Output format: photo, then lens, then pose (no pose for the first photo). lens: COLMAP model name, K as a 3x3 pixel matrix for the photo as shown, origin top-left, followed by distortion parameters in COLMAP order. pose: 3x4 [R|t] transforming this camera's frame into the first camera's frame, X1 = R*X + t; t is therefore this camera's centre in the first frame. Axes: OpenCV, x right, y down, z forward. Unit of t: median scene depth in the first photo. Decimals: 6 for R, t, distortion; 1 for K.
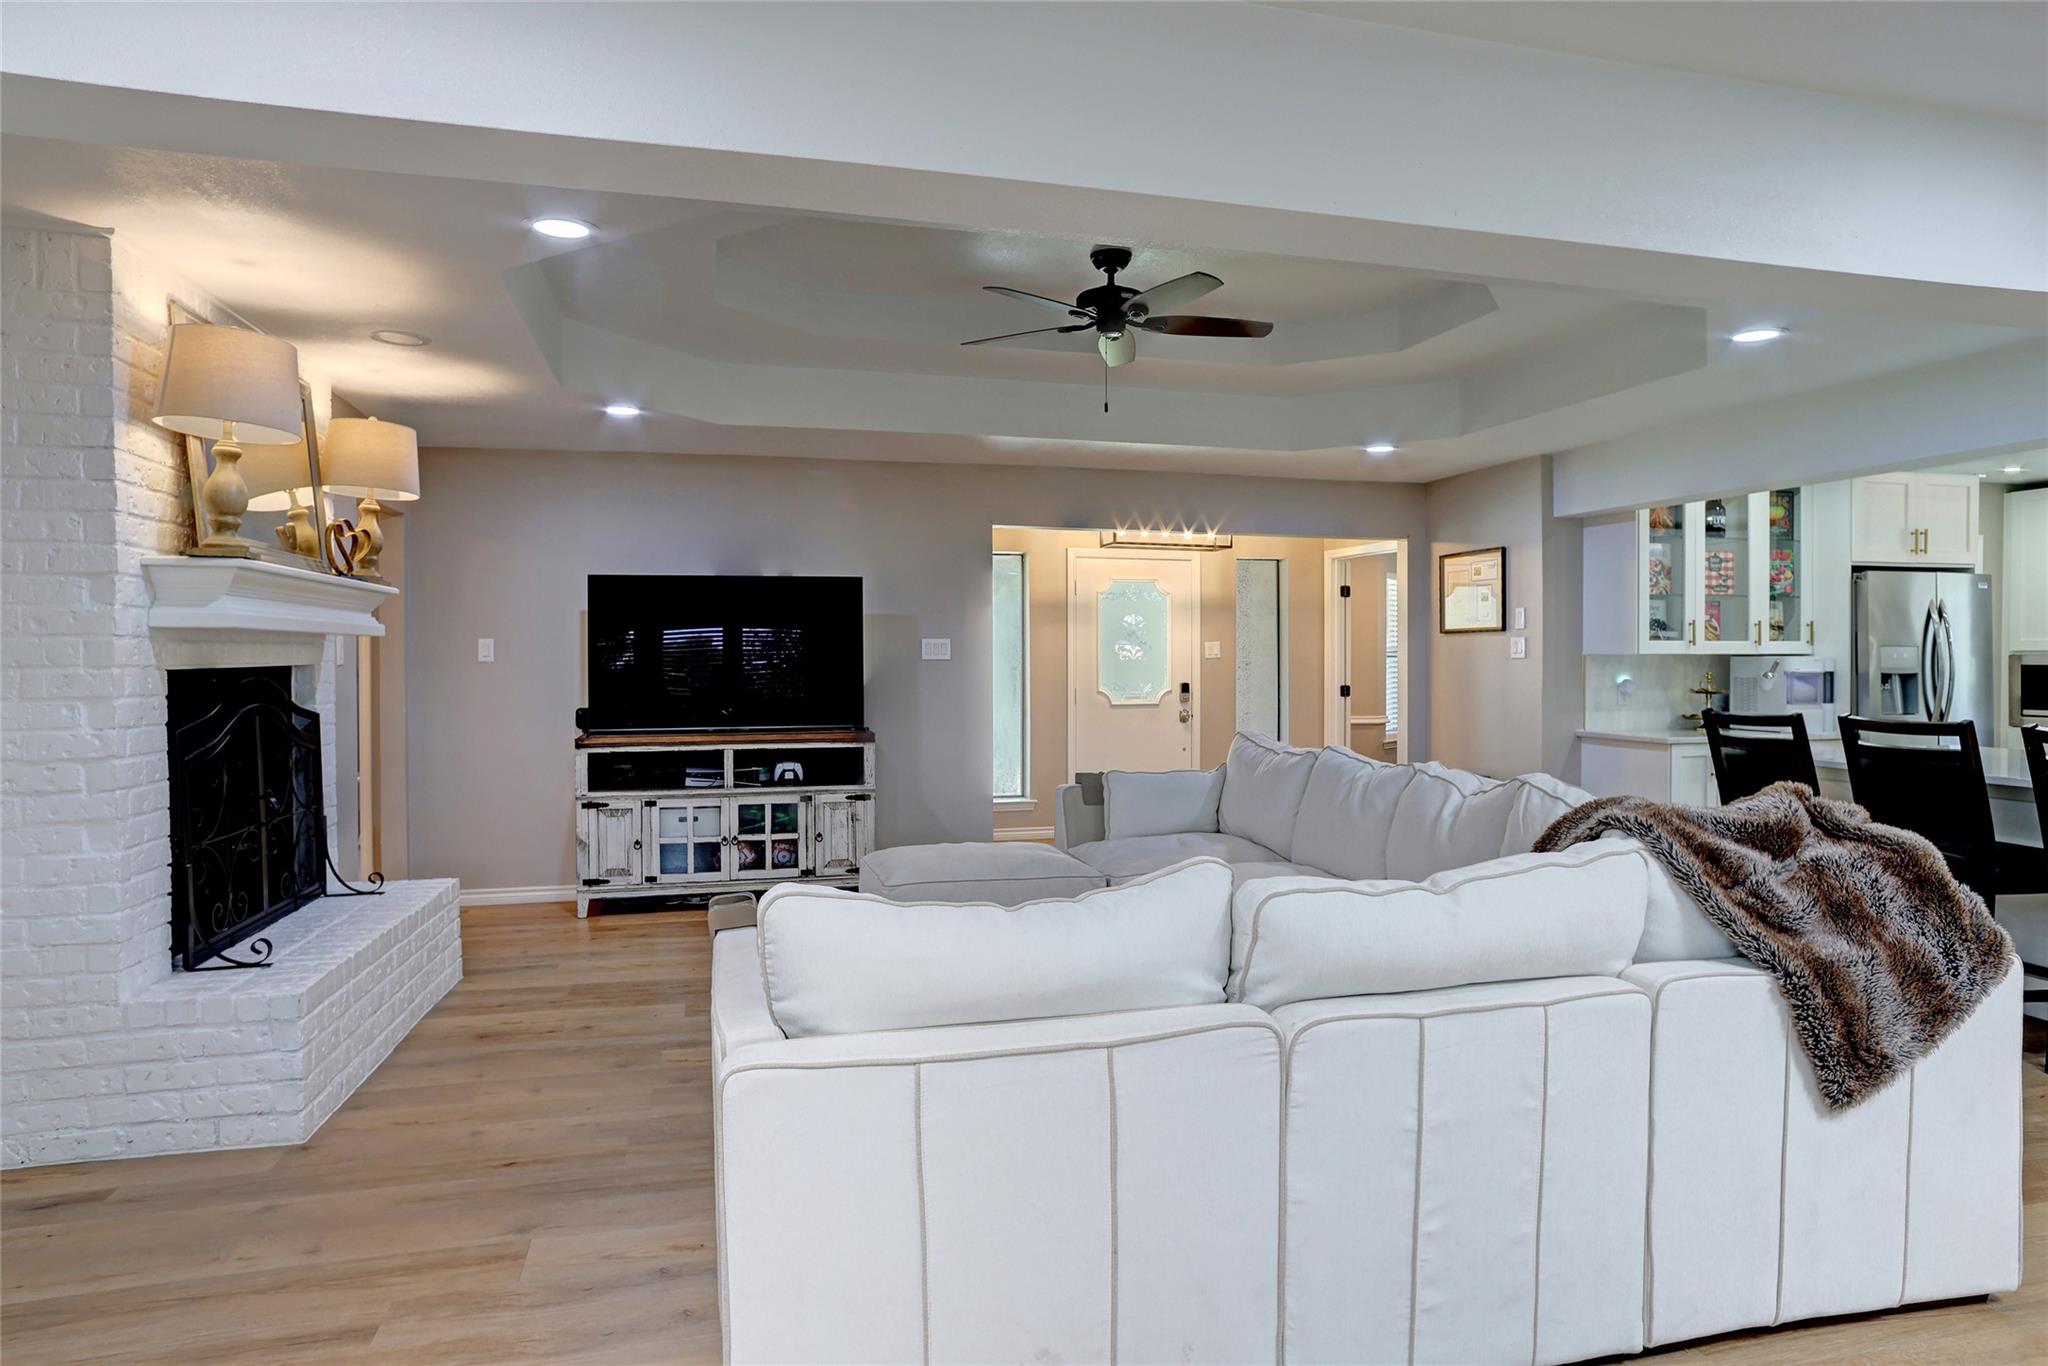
lens RADIAL K [[1179.6, 0, 1027.0], [0, 1179.6, 679.1], [0, 0, 1]] dist [-0.018893, 0.014009]
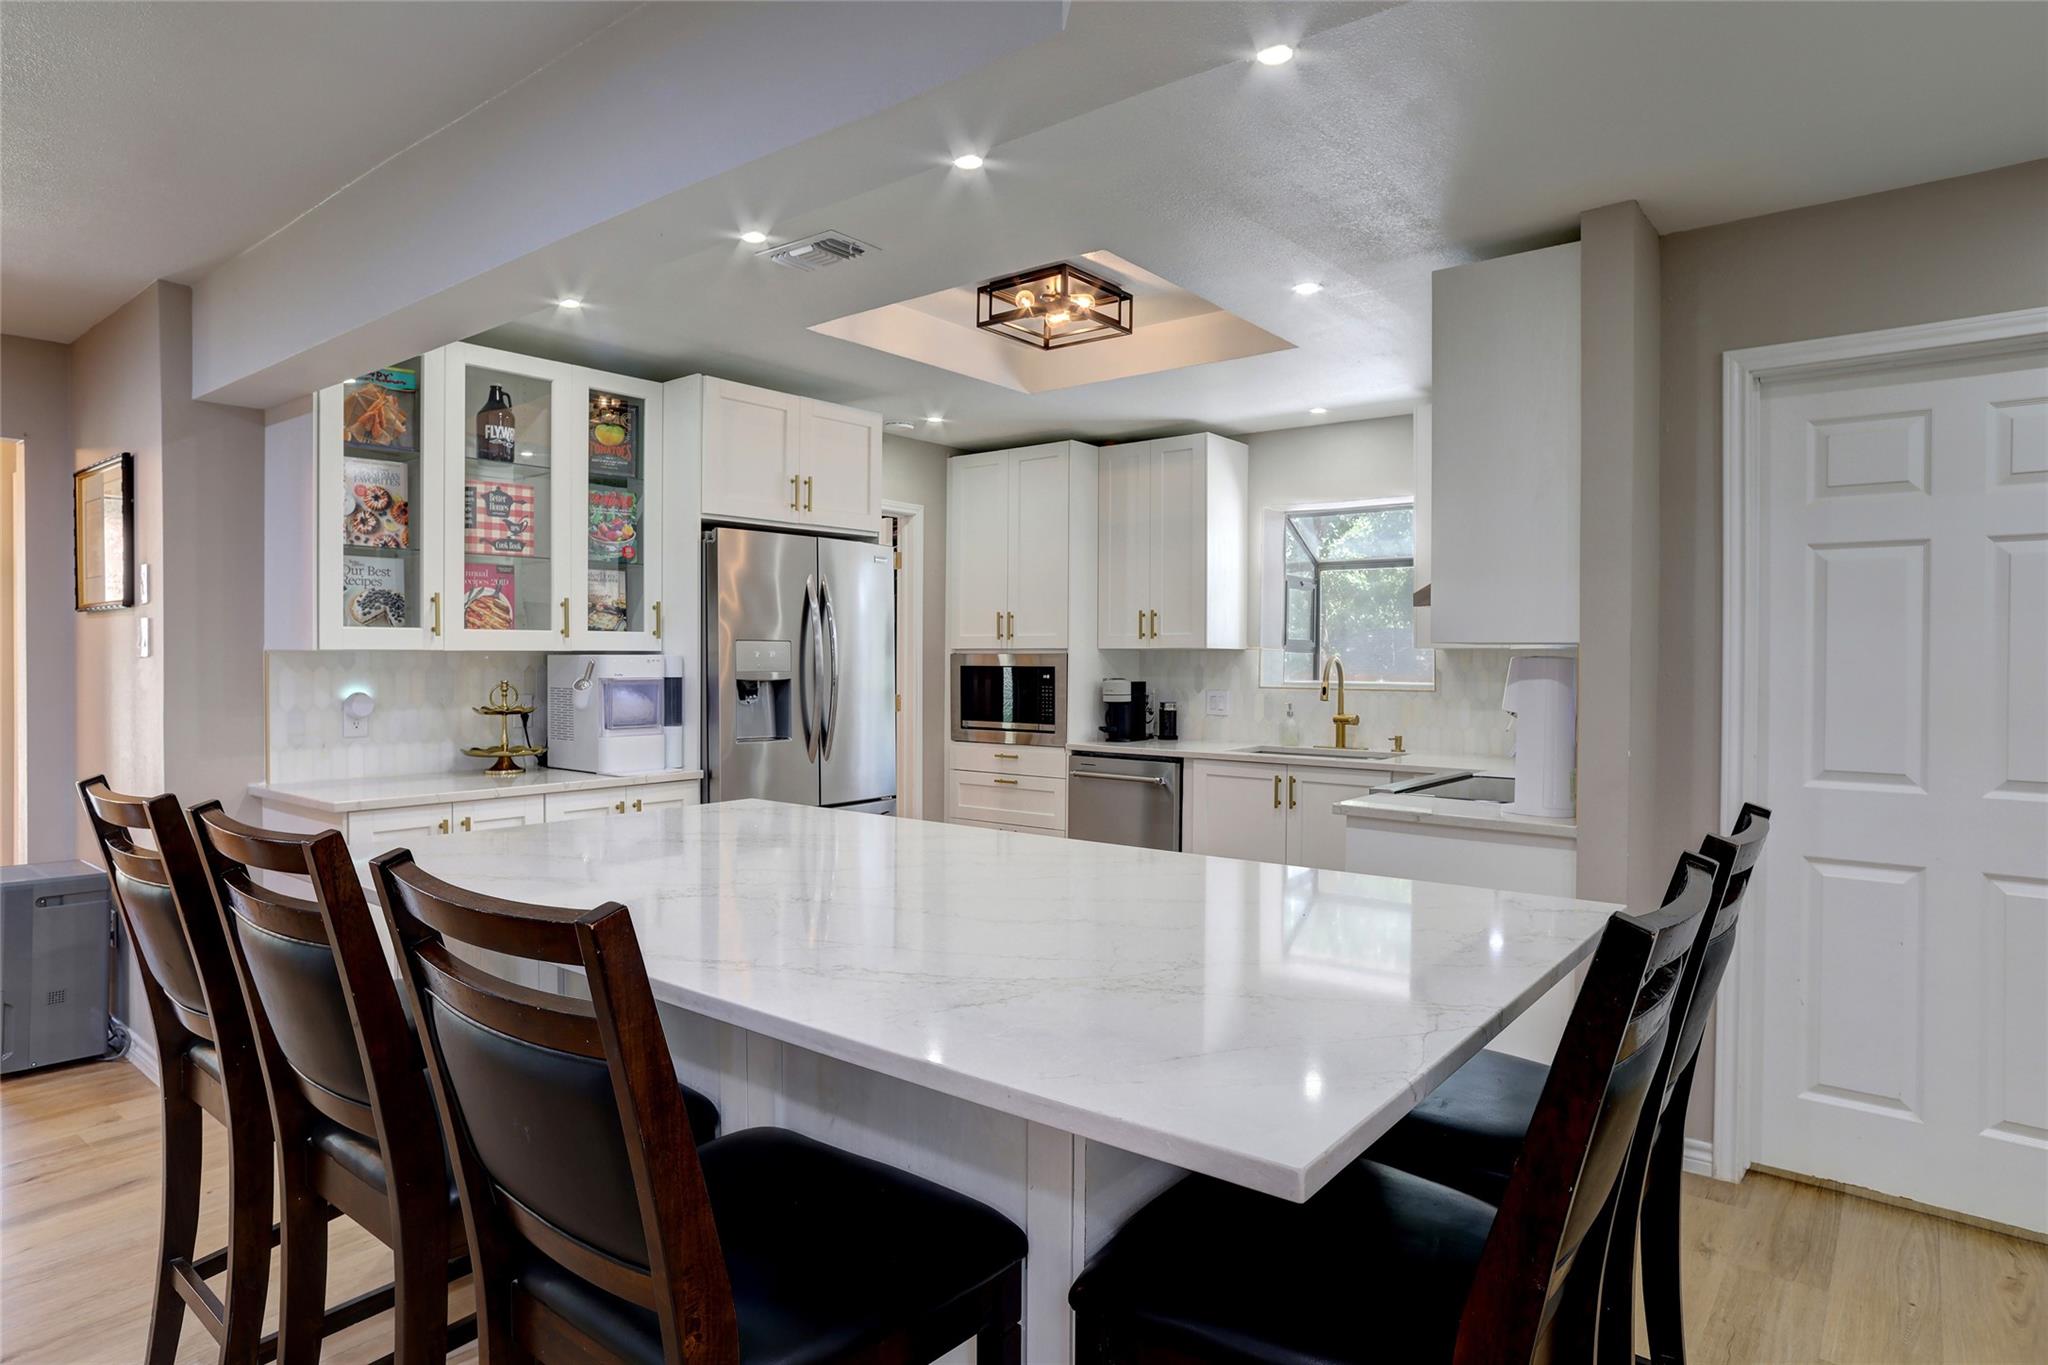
lens RADIAL K [[1179.6, 0, 1018.9], [0, 1179.6, 666.0], [0, 0, 1]] dist [-0.018893, 0.014009]
pose [[0.820002, -0.003064, 0.572352, 0.456679], [0.005515, 0.999982, -0.002549, -0.010308], [-0.572334, 0.005247, 0.820004, 0.337202]]
